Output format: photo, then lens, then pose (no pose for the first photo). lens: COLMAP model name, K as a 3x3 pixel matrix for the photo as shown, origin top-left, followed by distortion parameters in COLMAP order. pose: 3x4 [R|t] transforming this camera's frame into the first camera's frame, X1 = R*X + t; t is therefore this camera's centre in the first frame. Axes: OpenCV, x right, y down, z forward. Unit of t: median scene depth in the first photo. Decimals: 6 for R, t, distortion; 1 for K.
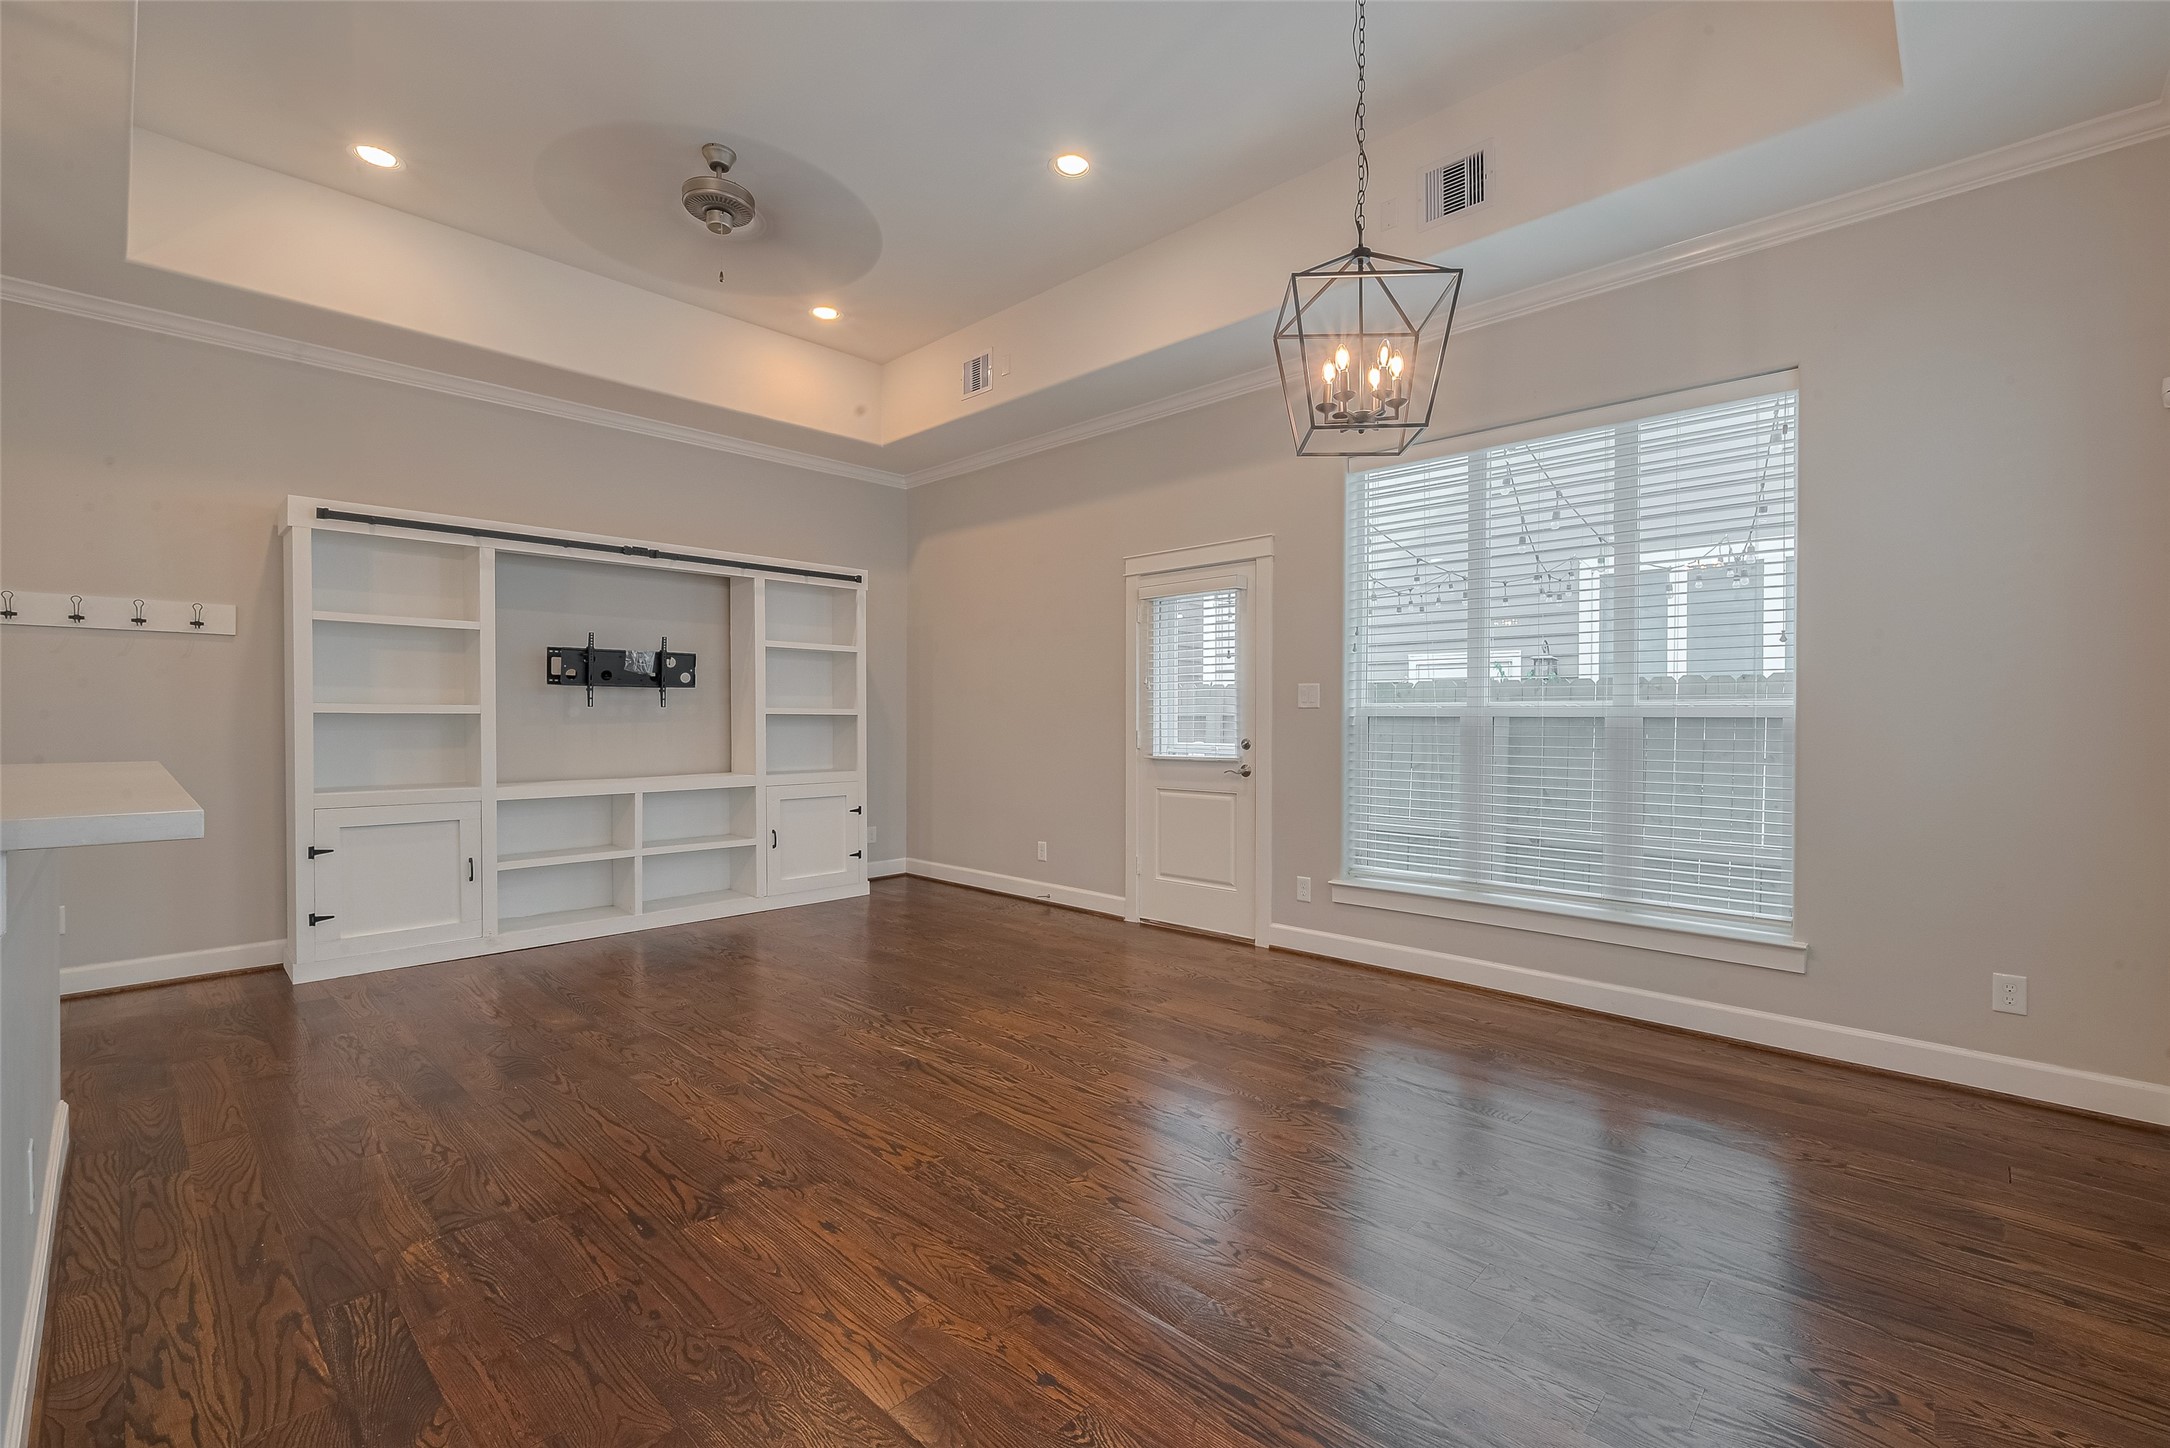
lens RADIAL K [[919.1, 0, 1114.3], [0, 919.1, 727.3], [0, 0, 1]] dist [-0.001271, -0.000264]
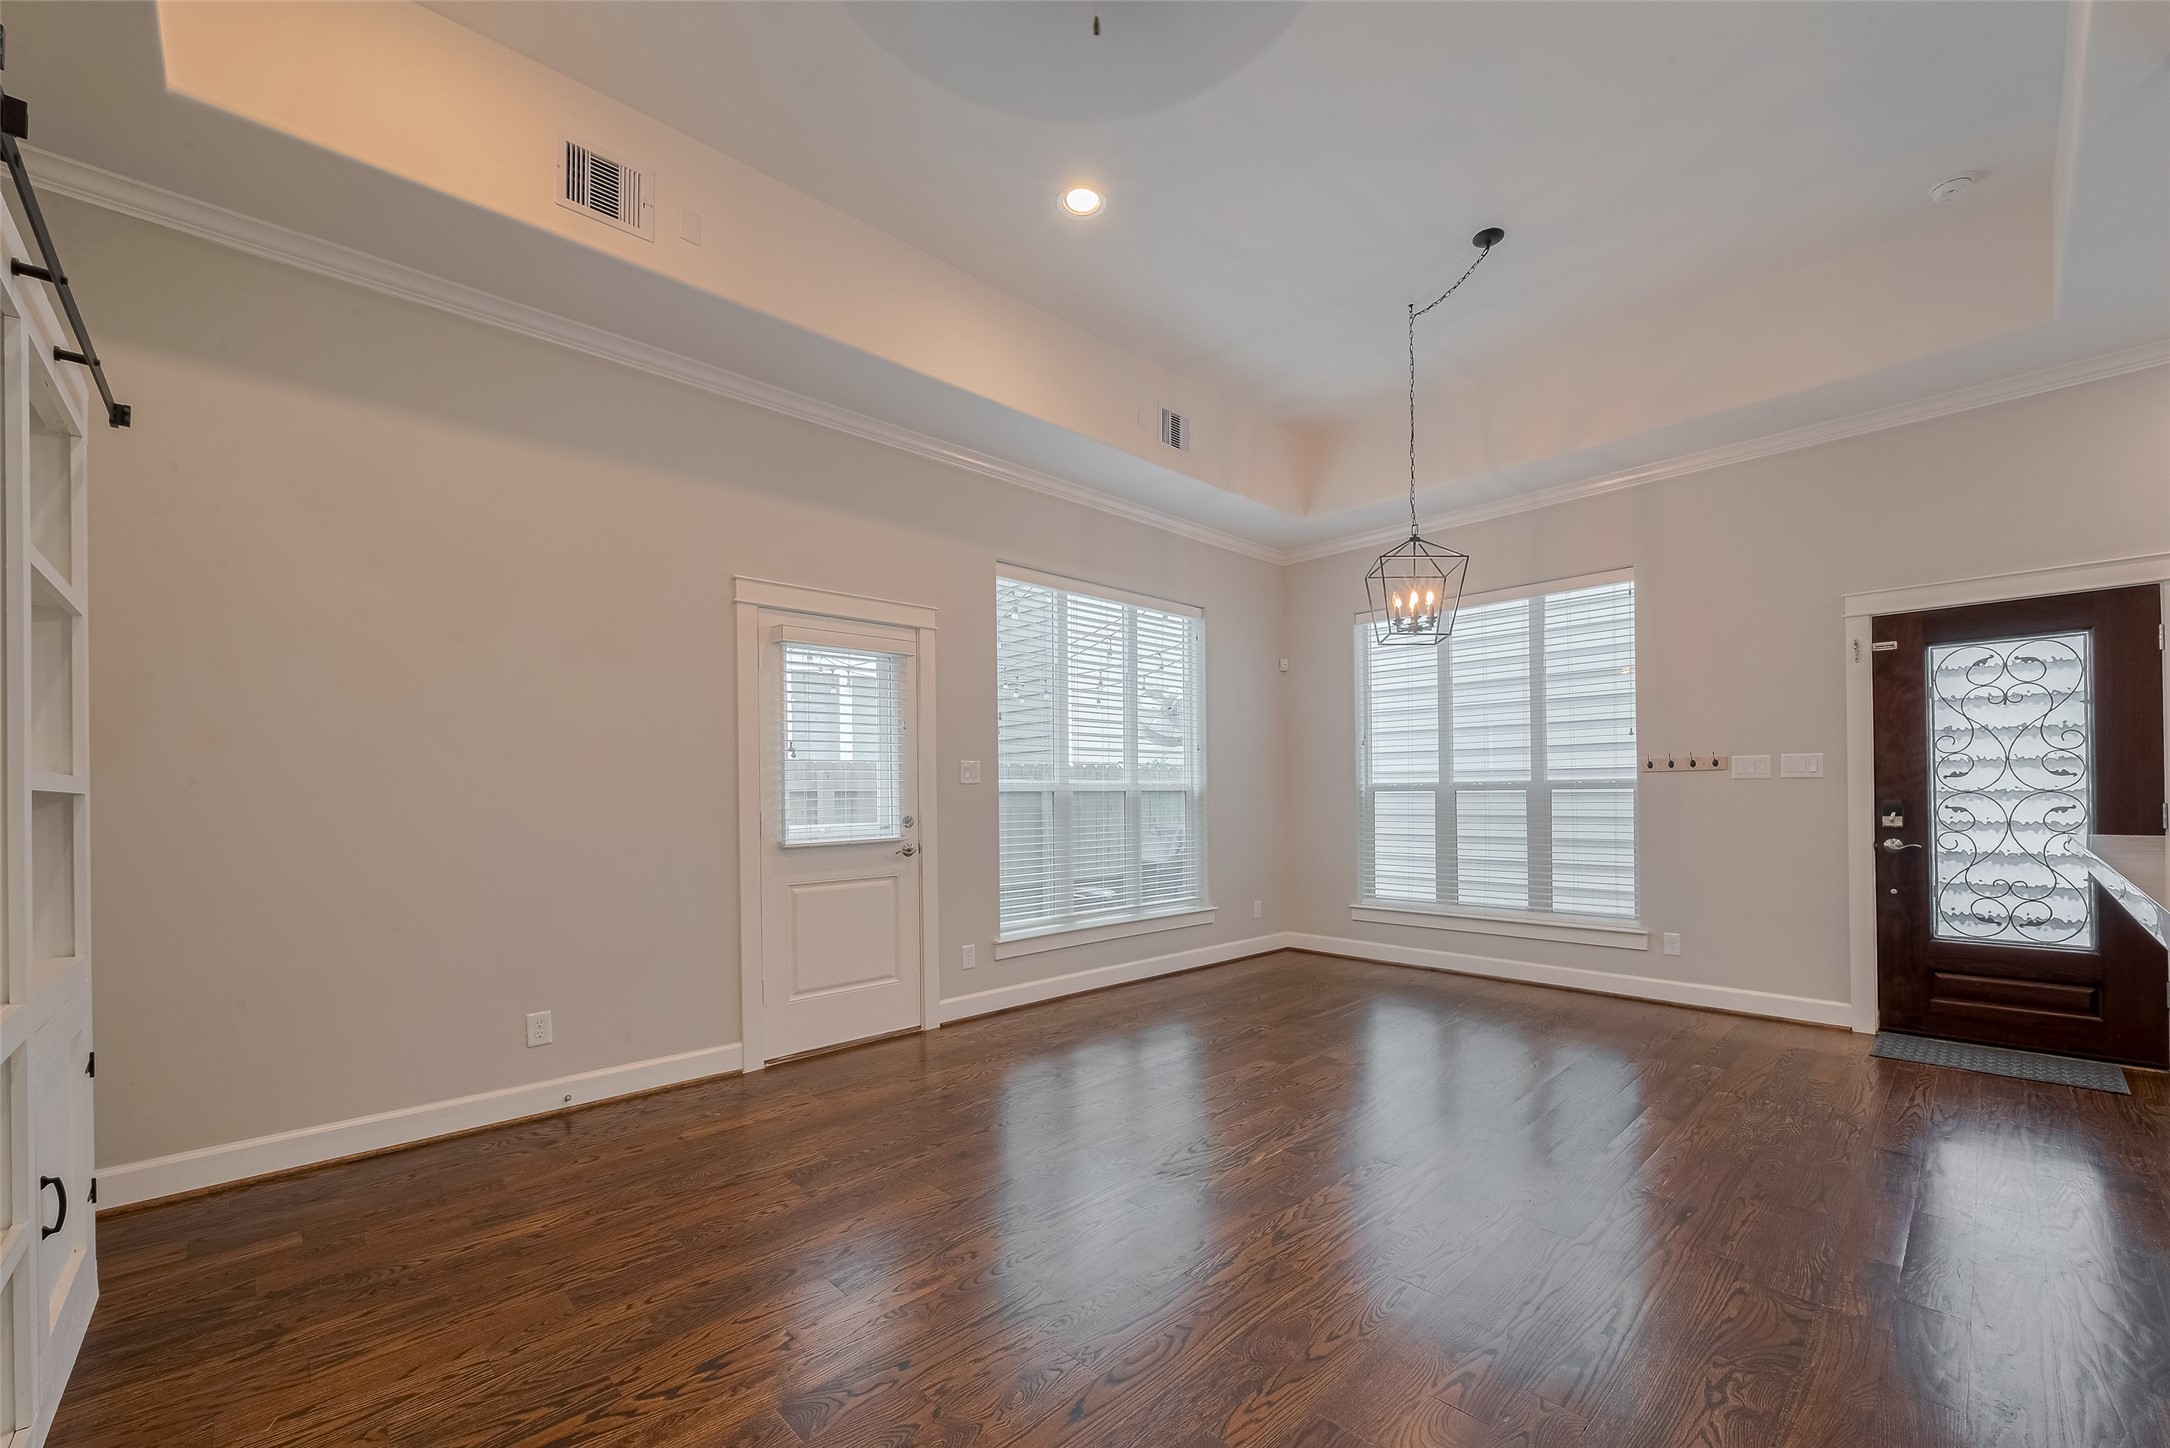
lens RADIAL K [[877.1, 0, 1123.1], [0, 877.1, 791.6], [0, 0, 1]] dist [-0.000393, -0.000204]
pose [[0.044729, -0.000905, 0.998999, -0.783267], [0.018025, 0.999838, 0.000098, -0.008640], [-0.998837, 0.018003, 0.044738, 0.776822]]
